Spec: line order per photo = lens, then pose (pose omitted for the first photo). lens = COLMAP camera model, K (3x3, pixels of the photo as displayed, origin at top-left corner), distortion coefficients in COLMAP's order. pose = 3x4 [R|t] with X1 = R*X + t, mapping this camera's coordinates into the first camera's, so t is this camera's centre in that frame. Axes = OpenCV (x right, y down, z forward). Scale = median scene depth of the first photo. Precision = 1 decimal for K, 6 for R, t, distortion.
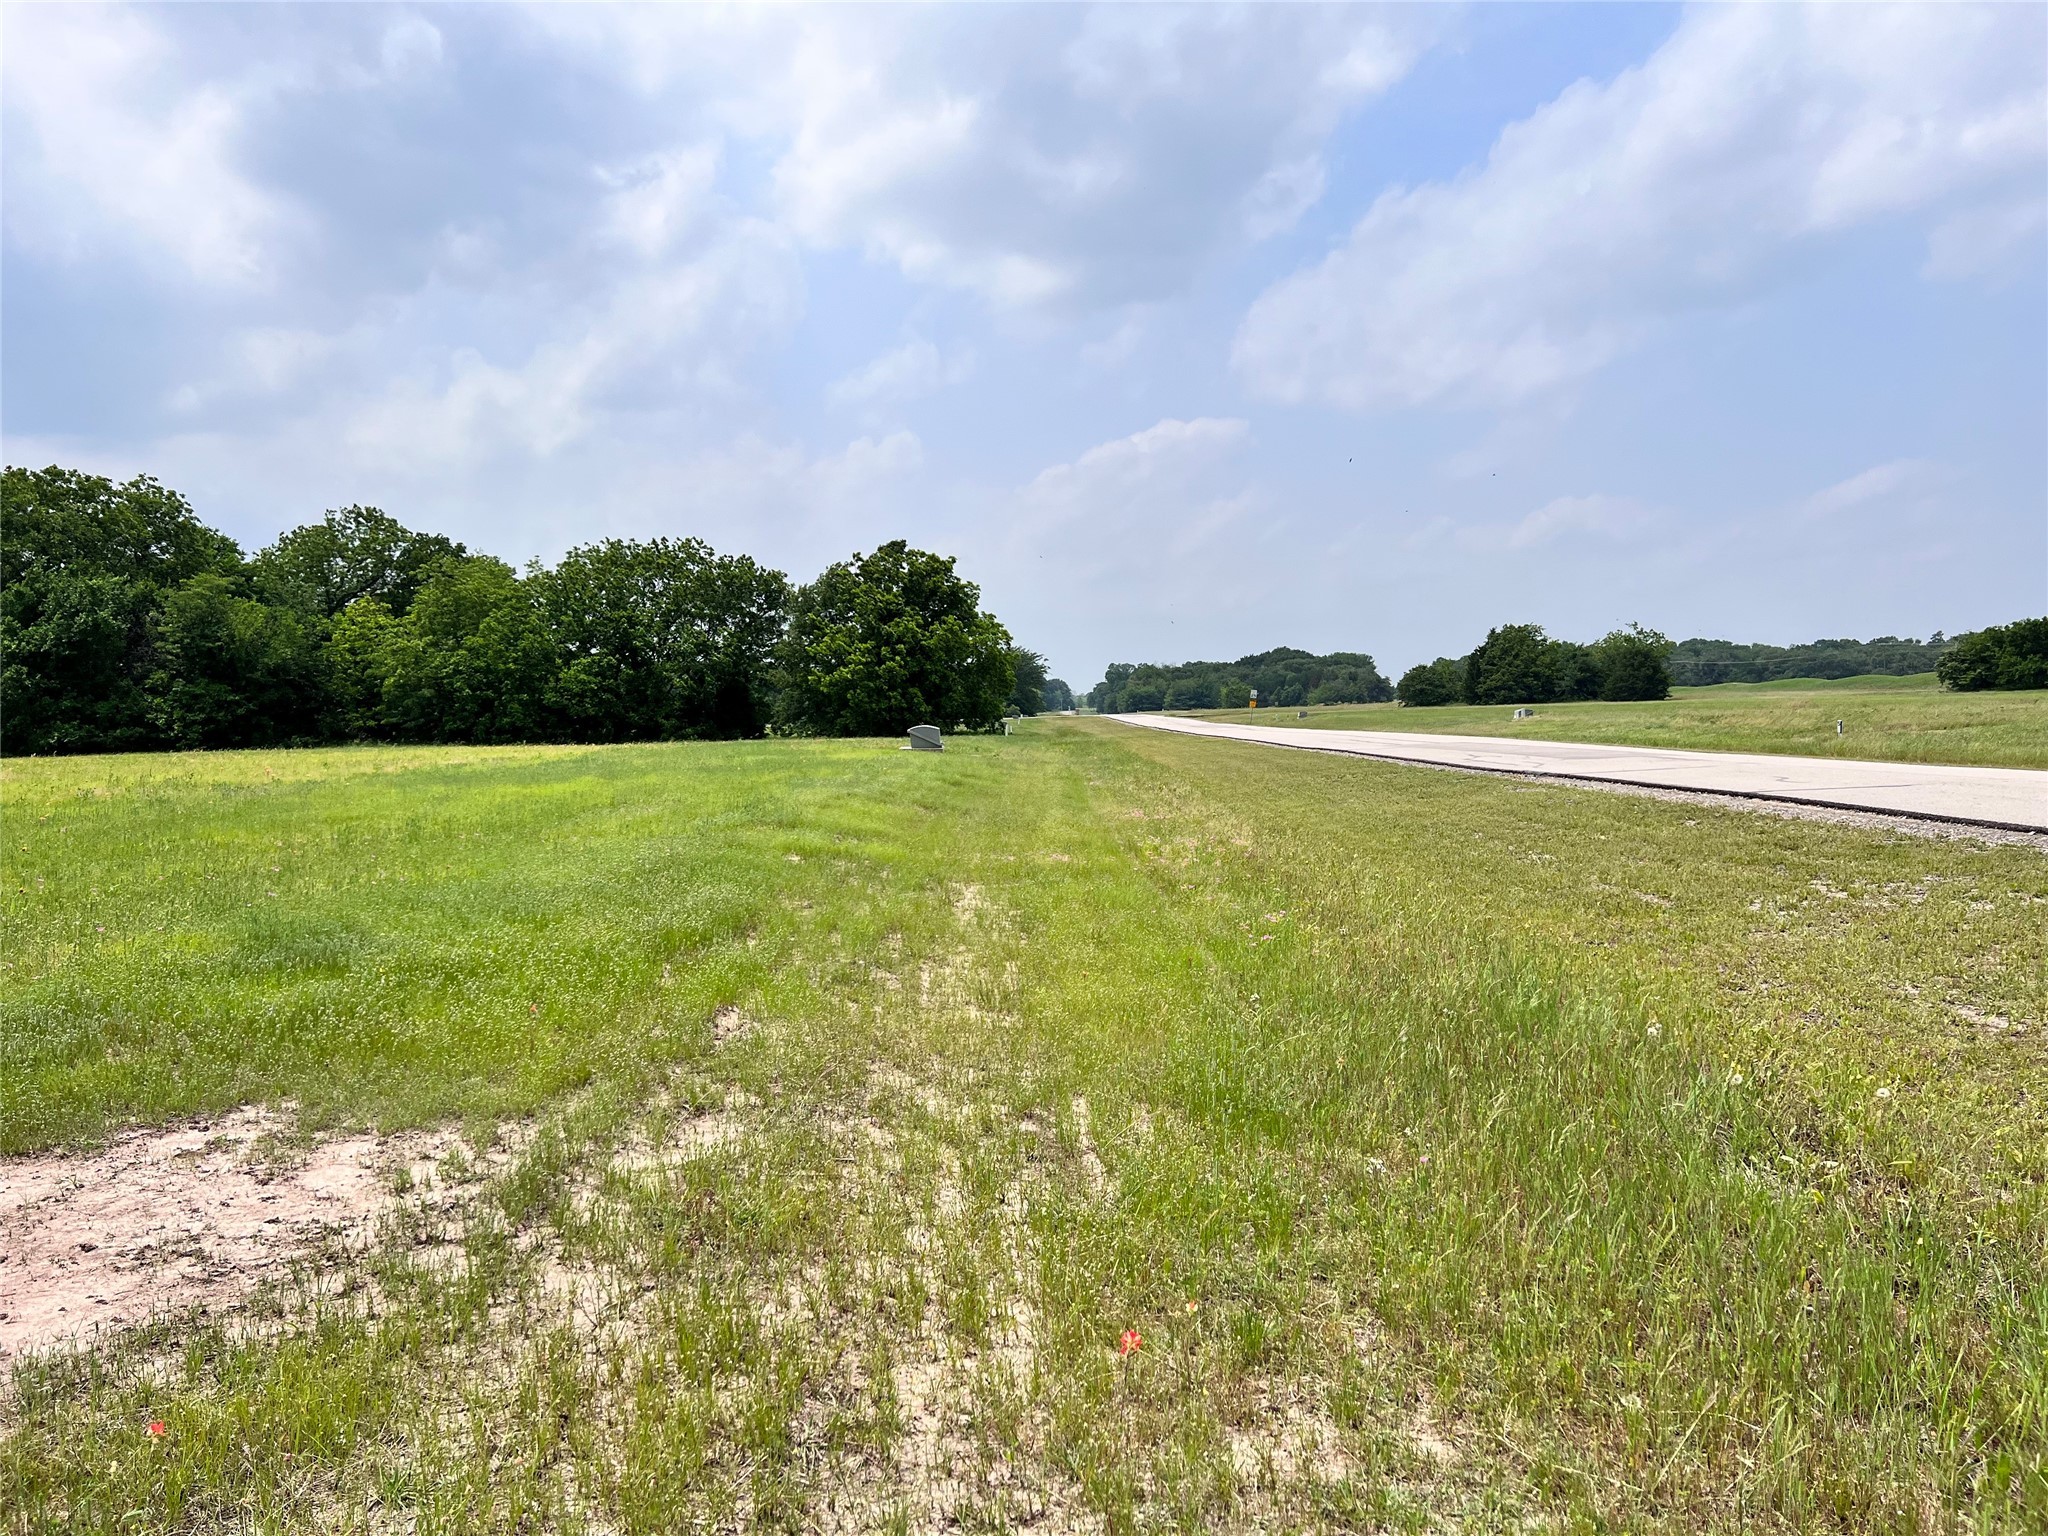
lens RADIAL K [[1504.1, 0, 1083.2], [0, 1504.1, 691.8], [0, 0, 1]] dist [0.045078, -0.049527]
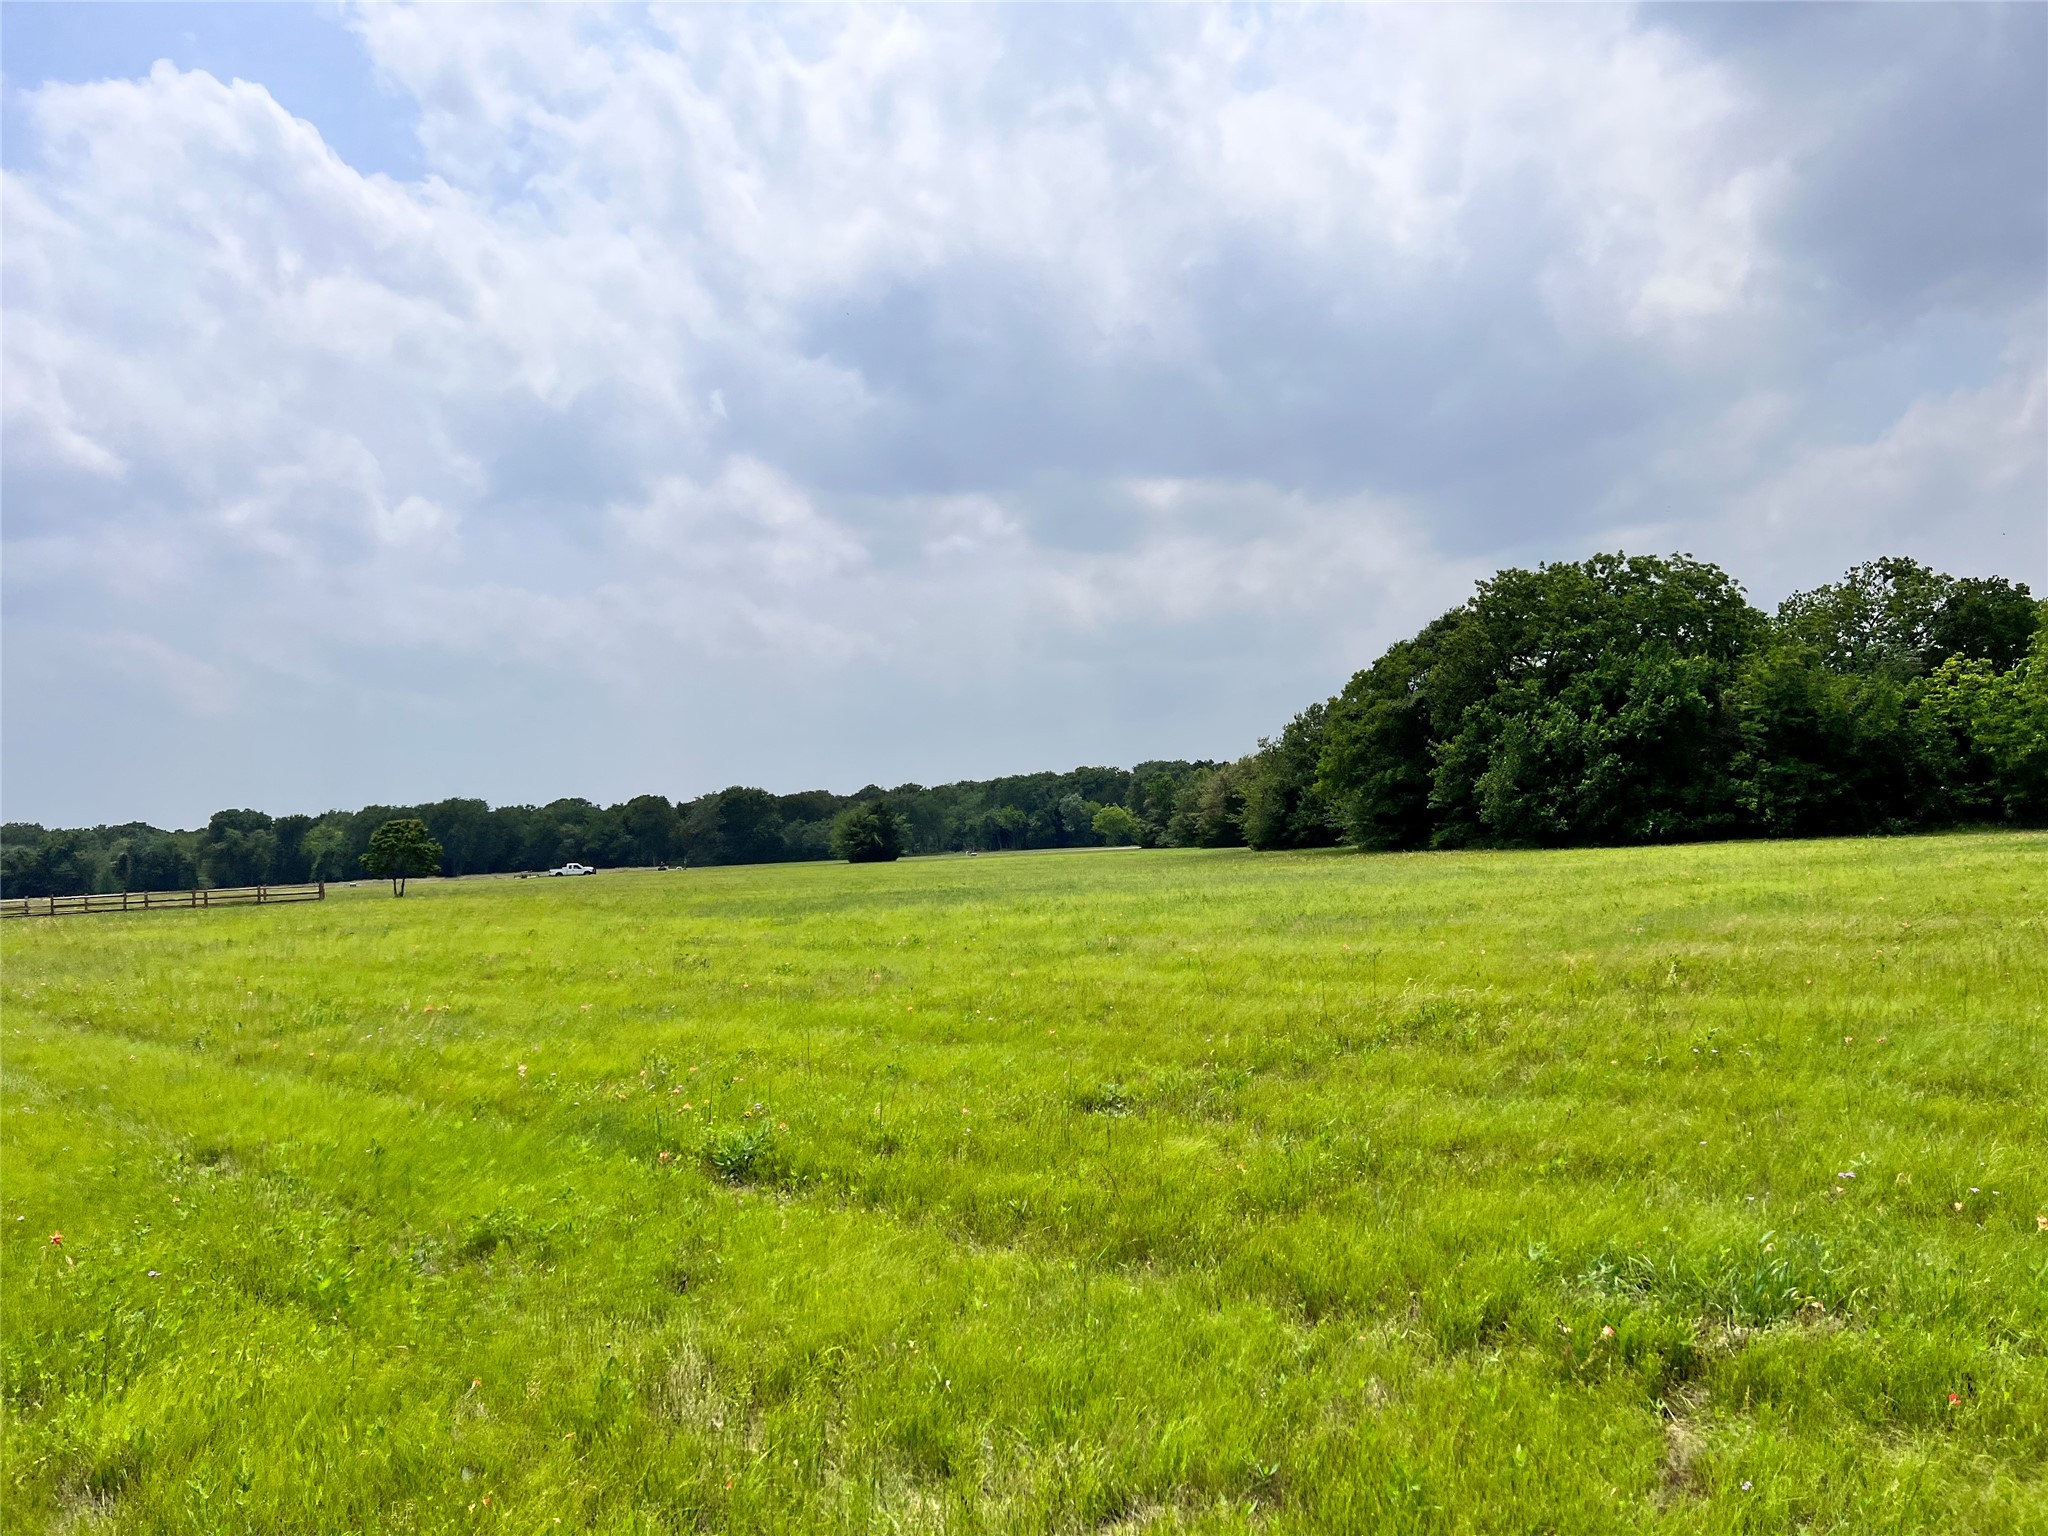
lens RADIAL K [[1504.1, 0, 1039.6], [0, 1504.1, 783.1], [0, 0, 1]] dist [0.045078, -0.049527]
pose [[0.717007, -0.045317, -0.695592, -0.265646], [0.047775, 0.998733, -0.015820, -0.000545], [0.695427, -0.021888, 0.718263, 0.015158]]
